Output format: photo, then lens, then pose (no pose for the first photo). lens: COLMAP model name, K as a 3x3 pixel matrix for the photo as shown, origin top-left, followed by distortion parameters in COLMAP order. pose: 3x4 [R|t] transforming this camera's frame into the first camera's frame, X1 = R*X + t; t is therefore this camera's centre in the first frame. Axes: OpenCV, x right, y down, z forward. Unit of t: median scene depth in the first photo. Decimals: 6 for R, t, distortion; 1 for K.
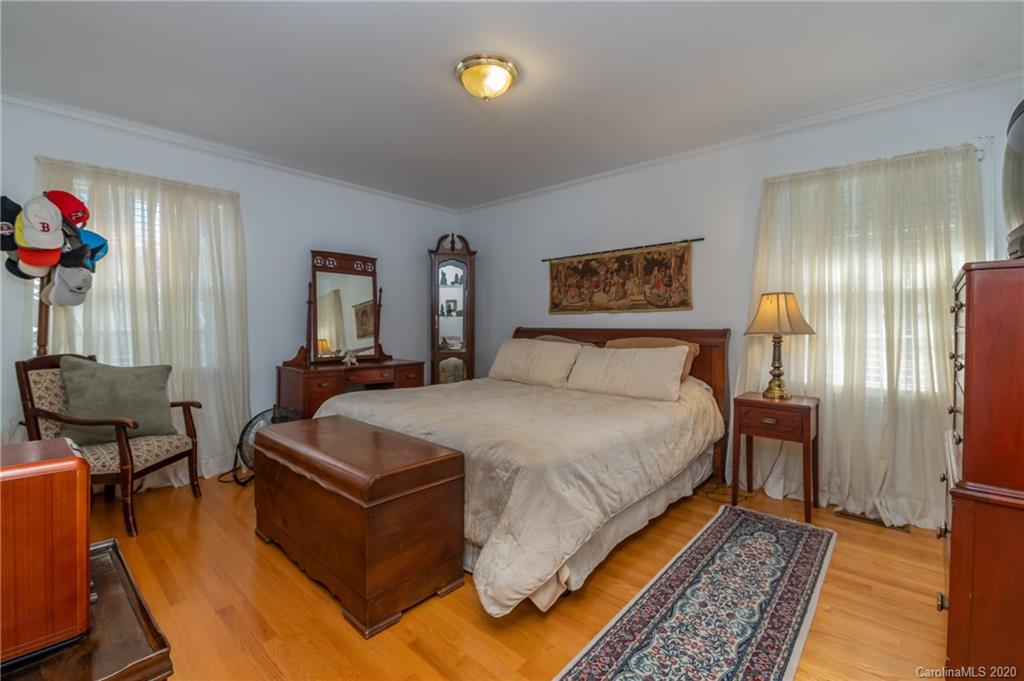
lens RADIAL K [[443.6, 0, 514.0], [0, 443.6, 334.0], [0, 0, 1]] dist [-0.001402, -0.000280]
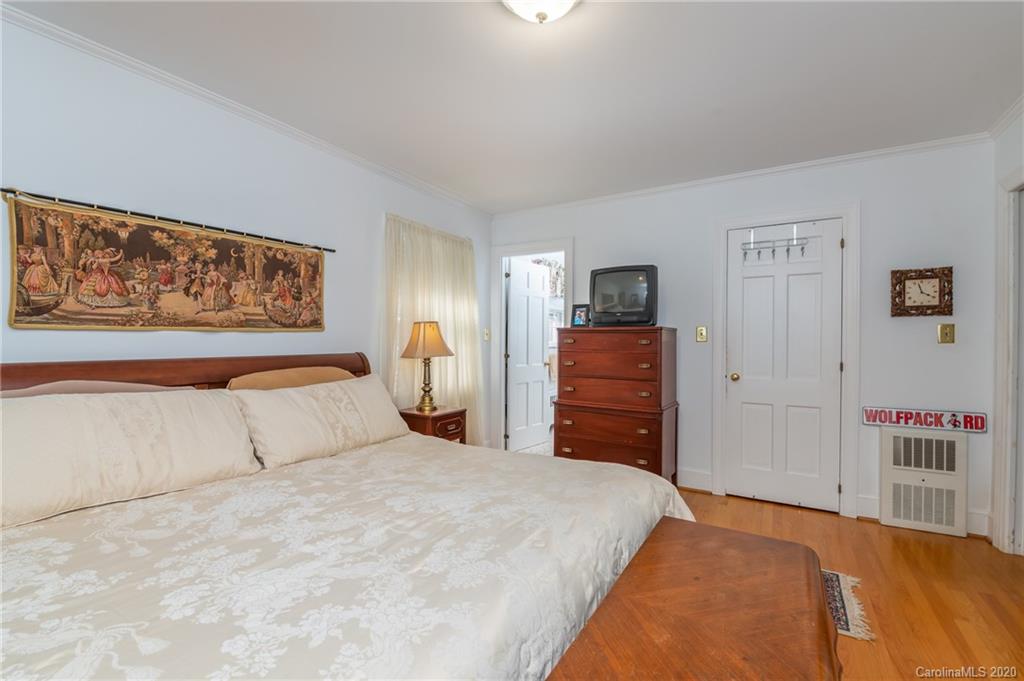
lens RADIAL K [[443.6, 0, 514.2], [0, 443.6, 341.4], [0, 0, 1]] dist [-0.001402, -0.000280]
pose [[-0.195011, -0.016030, 0.980670, -0.456932], [0.005814, 0.999830, 0.017499, -0.043604], [-0.980784, 0.009114, -0.194885, 0.739237]]
